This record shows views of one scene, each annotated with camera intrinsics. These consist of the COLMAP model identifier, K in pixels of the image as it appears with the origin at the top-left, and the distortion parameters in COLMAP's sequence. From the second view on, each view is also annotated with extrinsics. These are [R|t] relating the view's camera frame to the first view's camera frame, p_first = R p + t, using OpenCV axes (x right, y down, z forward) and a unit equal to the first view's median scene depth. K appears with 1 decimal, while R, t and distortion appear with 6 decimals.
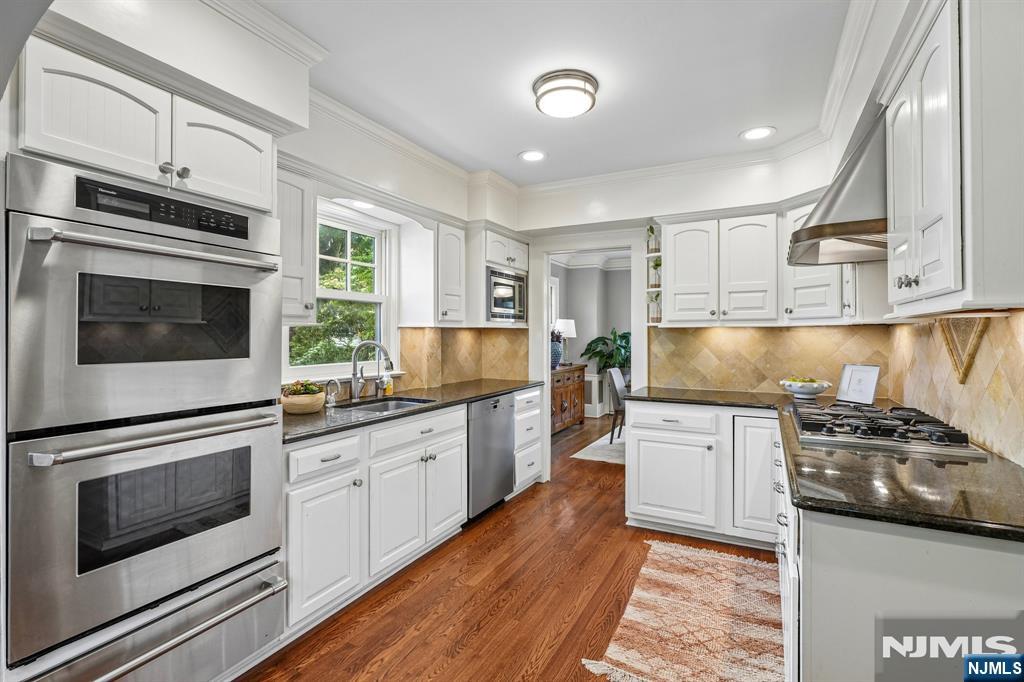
lens RADIAL K [[466.1, 0, 504.7], [0, 466.1, 335.3], [0, 0, 1]] dist [-0.003655, 0.002430]
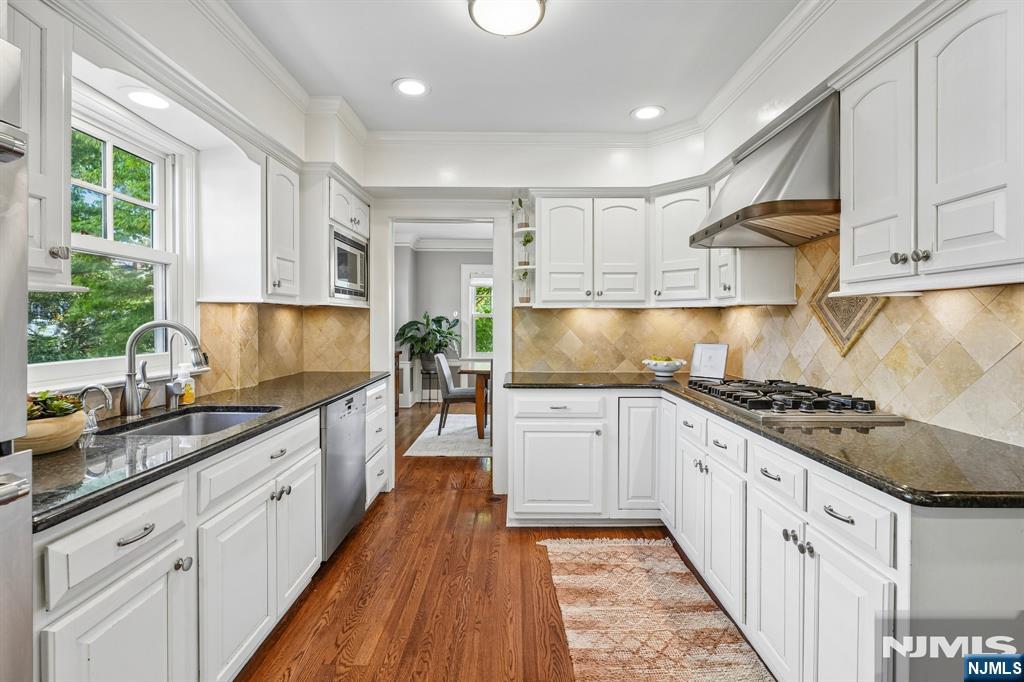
lens RADIAL K [[466.1, 0, 506.3], [0, 466.1, 327.4], [0, 0, 1]] dist [-0.003655, 0.002430]
pose [[0.885155, -0.004136, 0.465278, -0.174257], [-0.001821, 0.999922, 0.012355, 0.012358], [-0.465293, -0.011783, 0.885078, 0.234030]]
